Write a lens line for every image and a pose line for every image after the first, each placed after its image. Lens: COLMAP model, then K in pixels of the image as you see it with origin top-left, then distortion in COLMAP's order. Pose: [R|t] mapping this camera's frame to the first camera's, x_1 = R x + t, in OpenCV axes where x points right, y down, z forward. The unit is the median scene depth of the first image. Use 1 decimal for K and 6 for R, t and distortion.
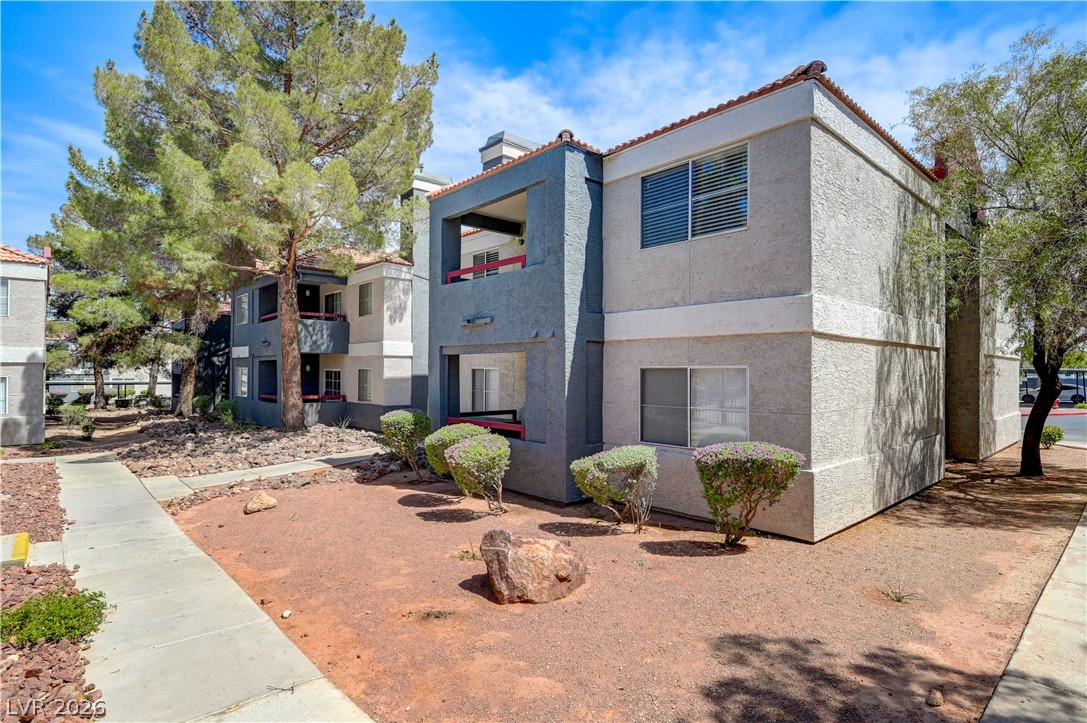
lens RADIAL K [[542.0, 0, 543.5], [0, 542.0, 361.5], [0, 0, 1]] dist [0.017292, 0.000057]
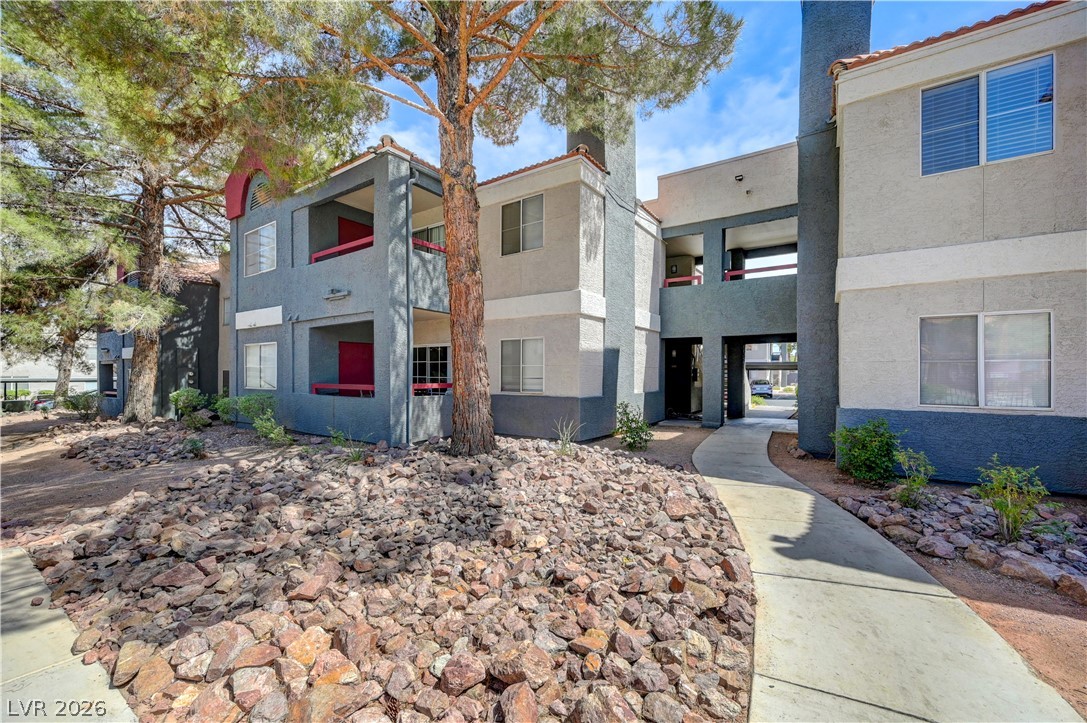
lens RADIAL K [[432.6, 0, 544.1], [0, 432.6, 368.3], [0, 0, 1]] dist [0.000578, 0.000140]
pose [[0.971838, -0.000327, 0.235651, -0.378491], [-0.000602, 0.999992, 0.003870, 0.040846], [-0.235651, -0.003903, 0.971830, 0.473089]]
